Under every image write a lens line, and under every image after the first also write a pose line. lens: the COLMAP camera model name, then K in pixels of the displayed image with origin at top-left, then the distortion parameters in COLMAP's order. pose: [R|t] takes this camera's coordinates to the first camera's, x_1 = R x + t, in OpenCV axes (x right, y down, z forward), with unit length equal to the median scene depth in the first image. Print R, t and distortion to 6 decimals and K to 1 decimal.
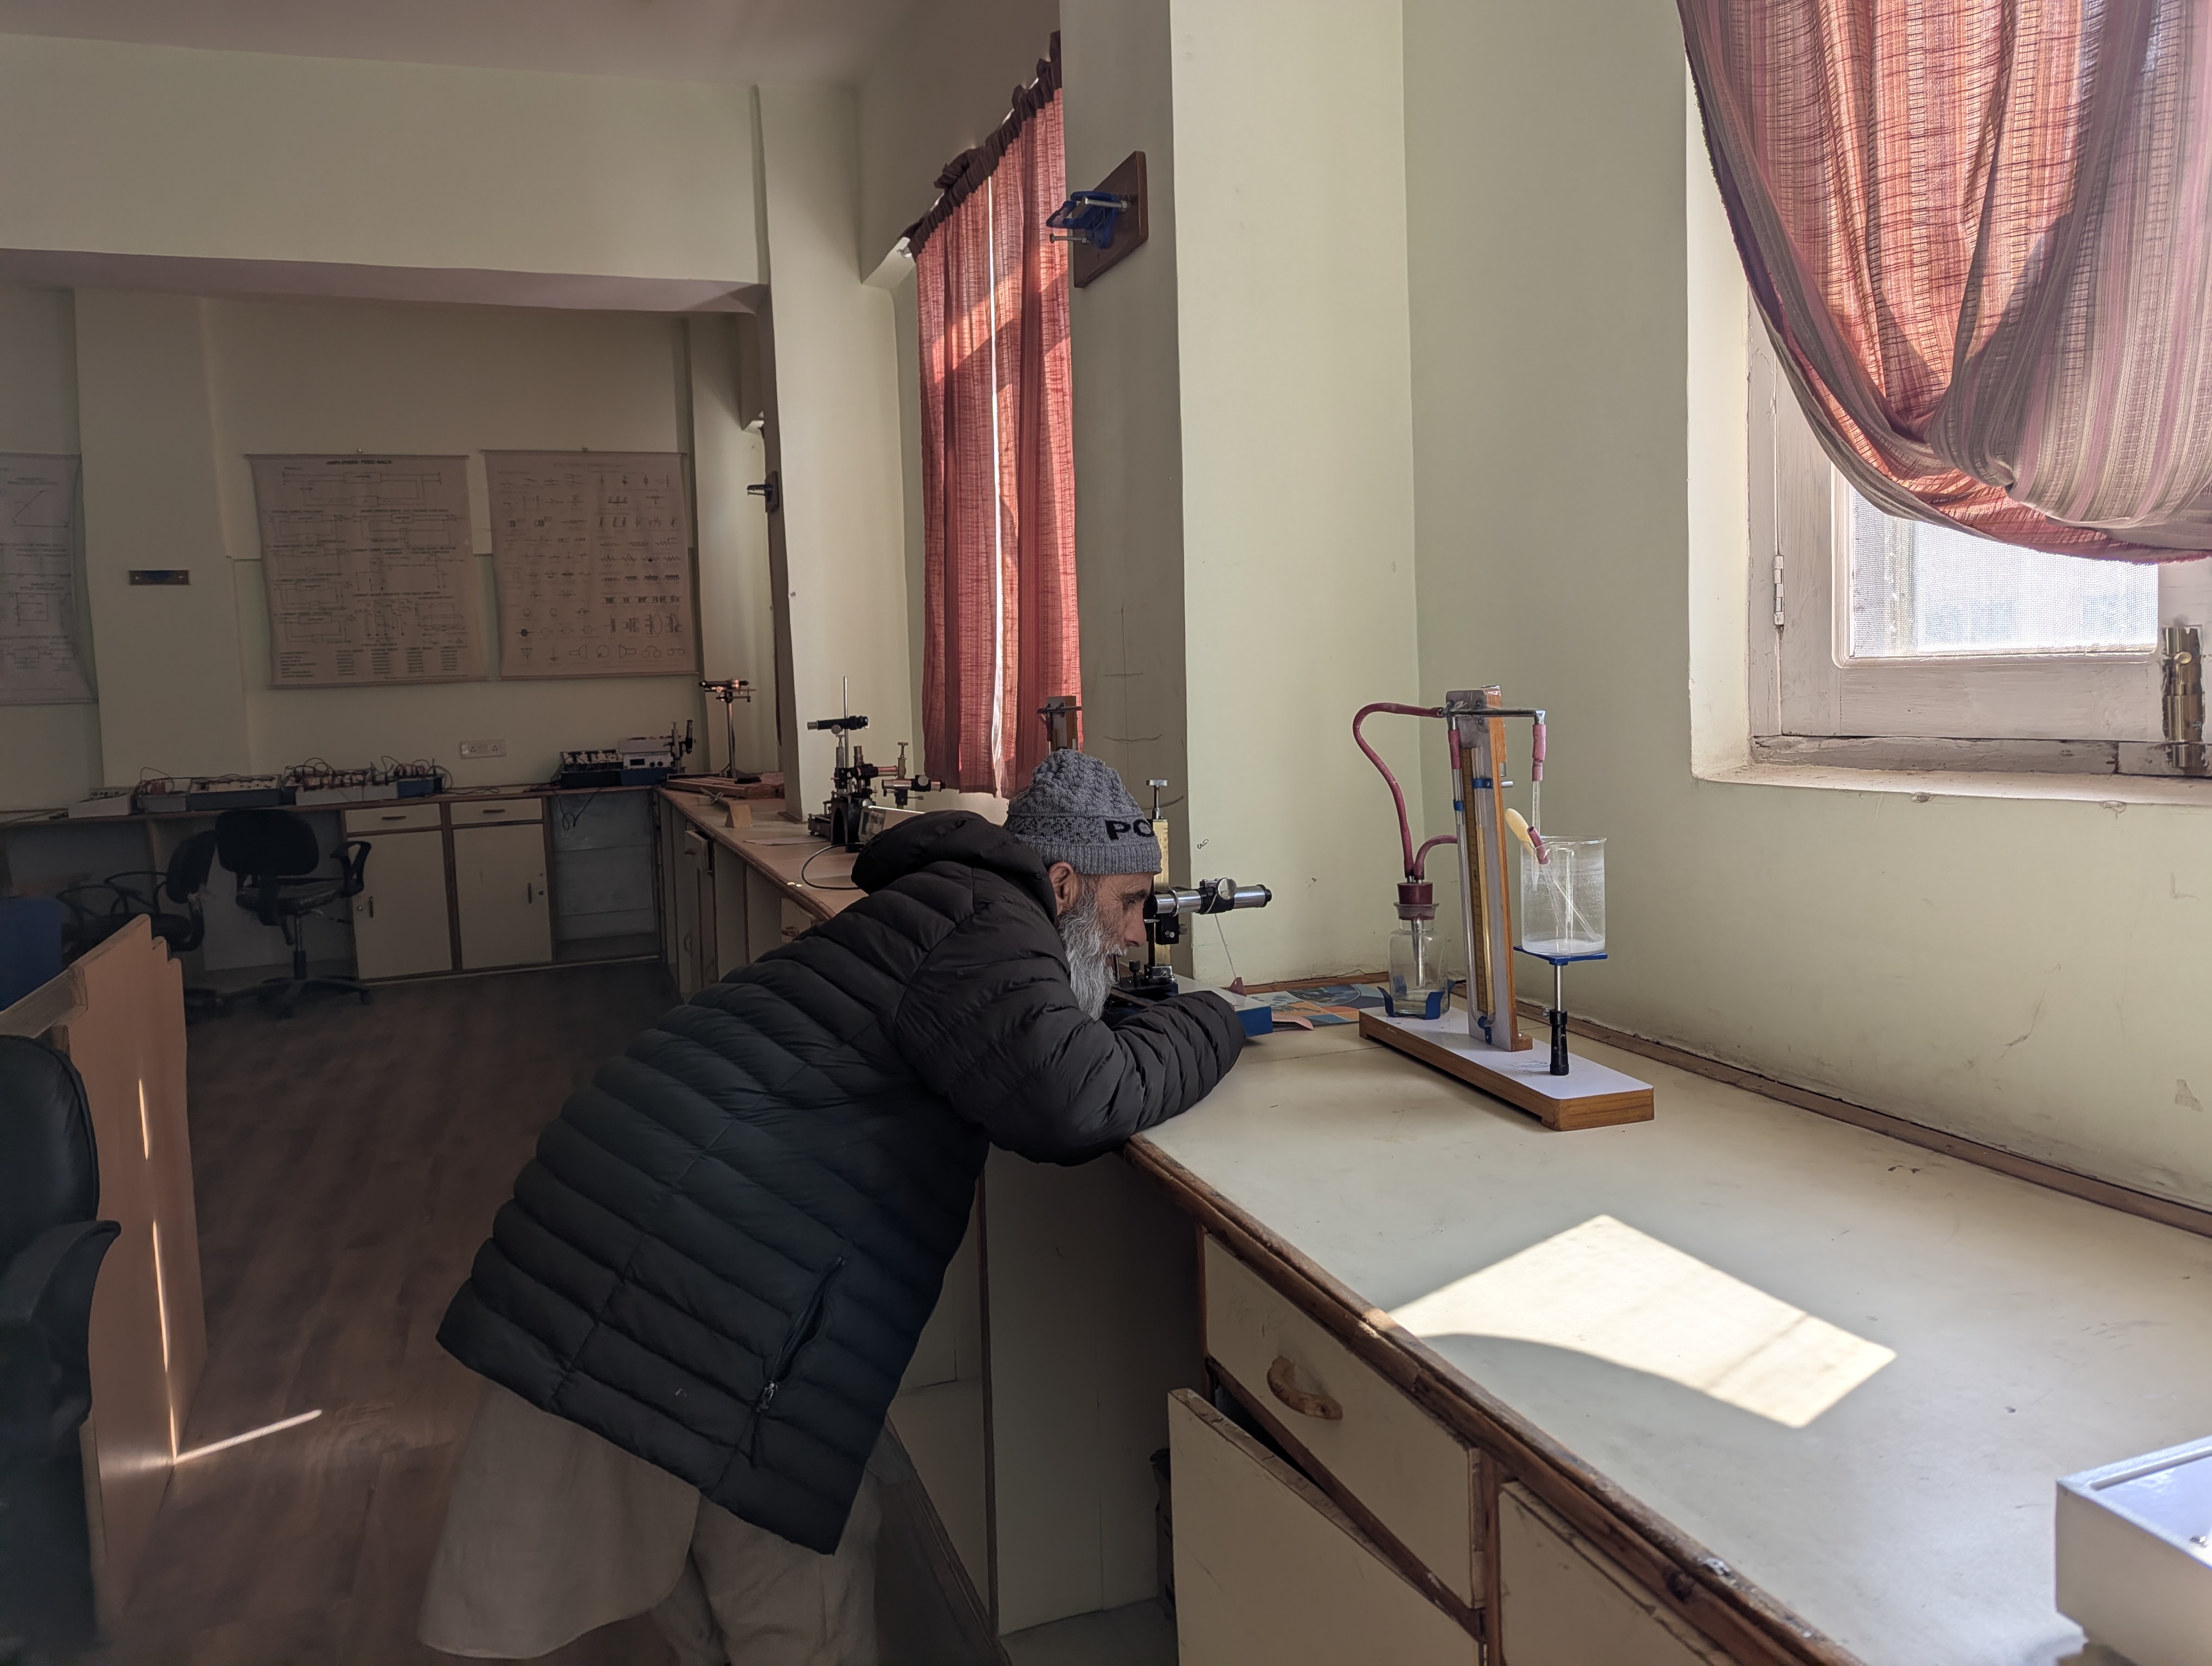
lens RADIAL K [[1570.0, 0, 1111.8], [0, 1570.0, 809.3], [0, 0, 1]] dist [0.076493, -0.062788]
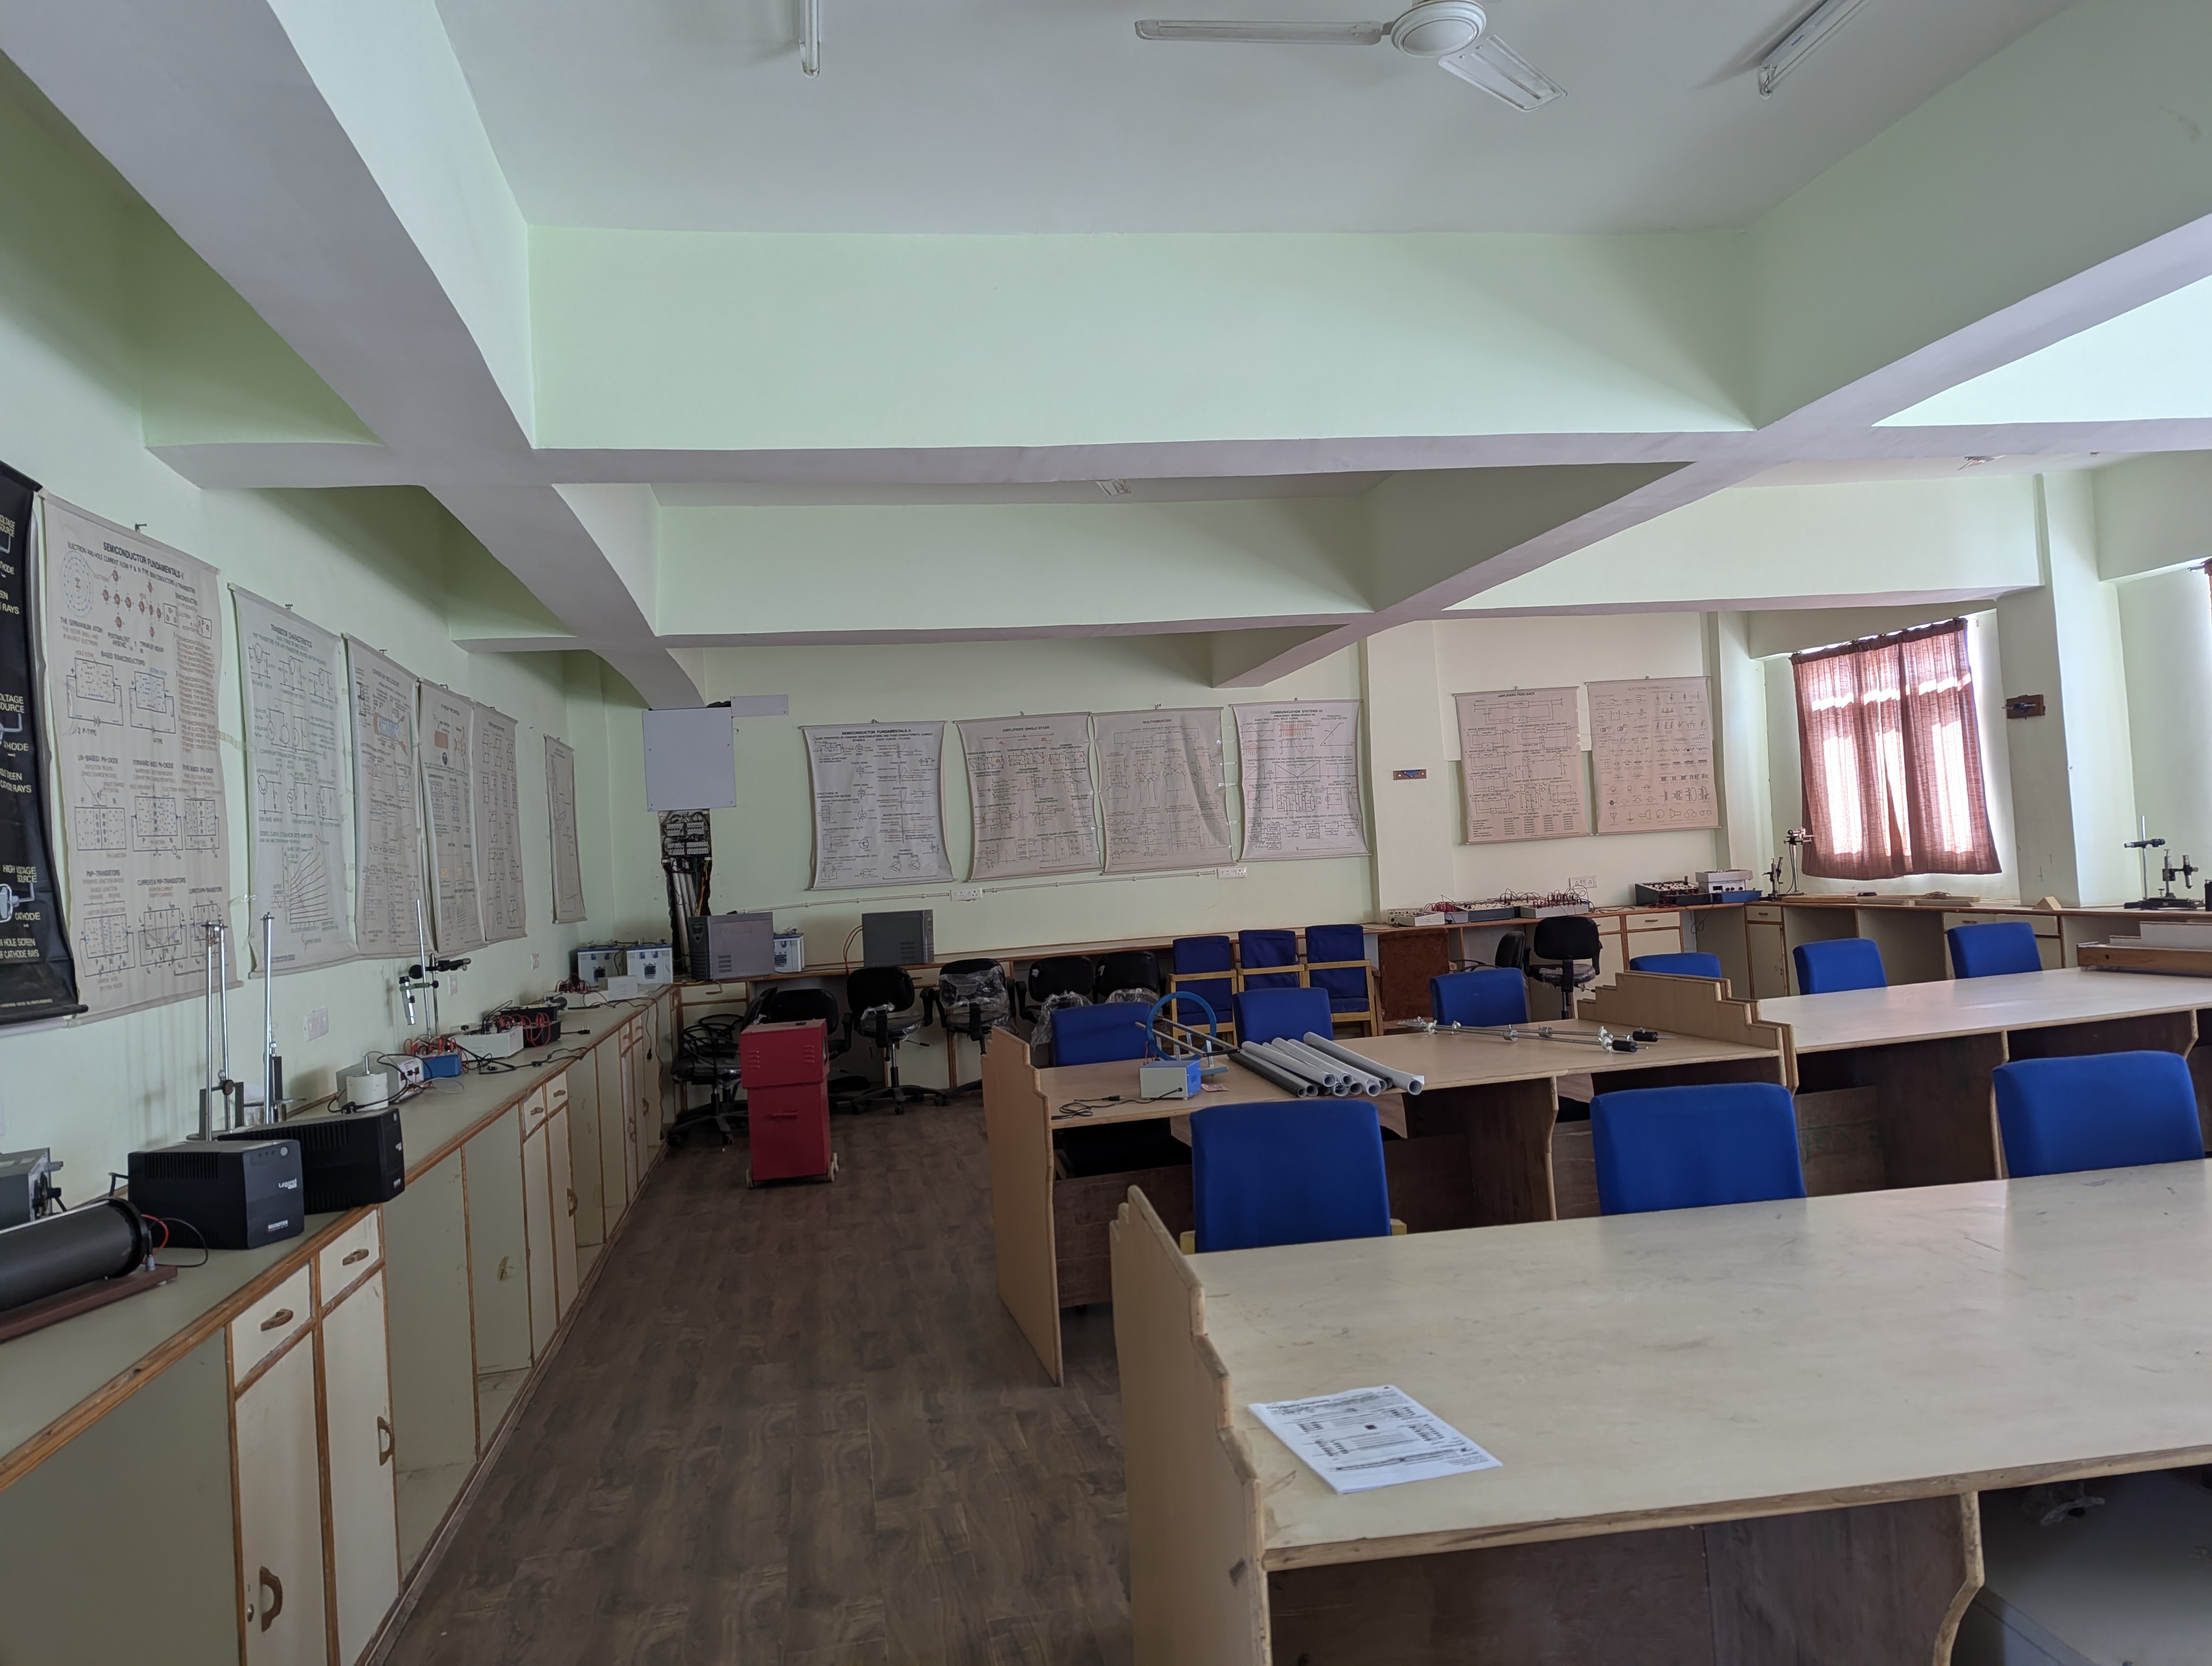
lens RADIAL K [[1570.0, 0, 1116.2], [0, 1570.0, 793.3], [0, 0, 1]] dist [0.076493, -0.062788]
pose [[0.987580, -0.030638, -0.154101, -0.612972], [0.011973, 0.992627, -0.120615, 0.052156], [0.156660, 0.117272, 0.980666, -0.518128]]
